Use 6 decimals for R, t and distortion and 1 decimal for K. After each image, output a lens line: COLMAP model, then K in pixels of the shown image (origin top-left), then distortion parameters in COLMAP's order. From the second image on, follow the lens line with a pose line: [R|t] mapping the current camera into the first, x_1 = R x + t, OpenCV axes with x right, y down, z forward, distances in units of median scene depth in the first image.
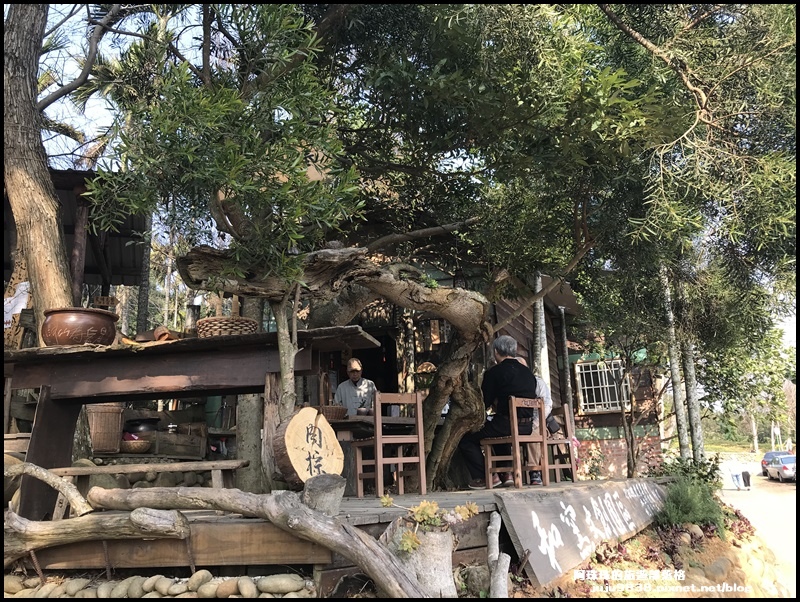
lens RADIAL K [[632.8, 0, 400.0], [0, 632.8, 301.0], [0, 0, 1]] dist [0.056822, -0.000421]
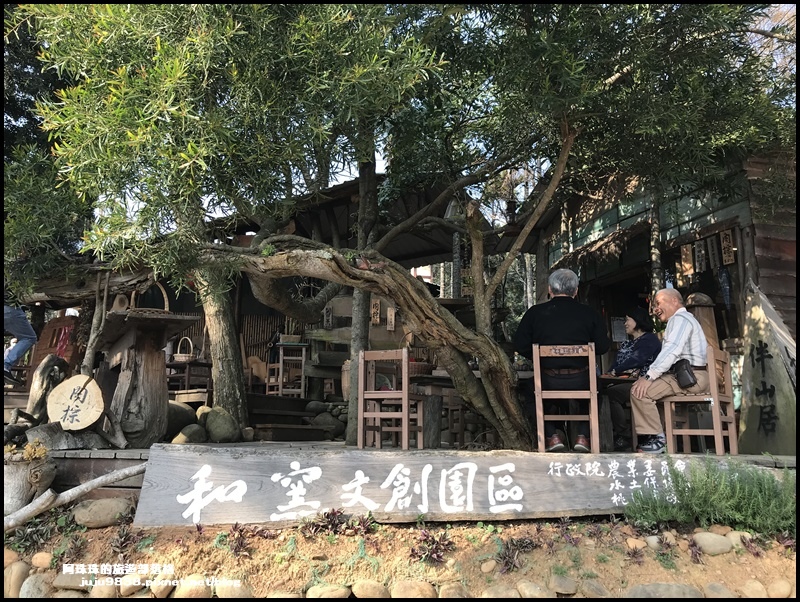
lens RADIAL K [[632.8, 0, 400.0], [0, 632.8, 301.0], [0, 0, 1]] dist [0.056822, -0.000421]
pose [[0.597475, -0.114395, -0.793686, 0.332034], [0.172179, 0.984988, -0.012354, 0.033719], [0.783185, -0.129275, 0.608202, 0.164159]]
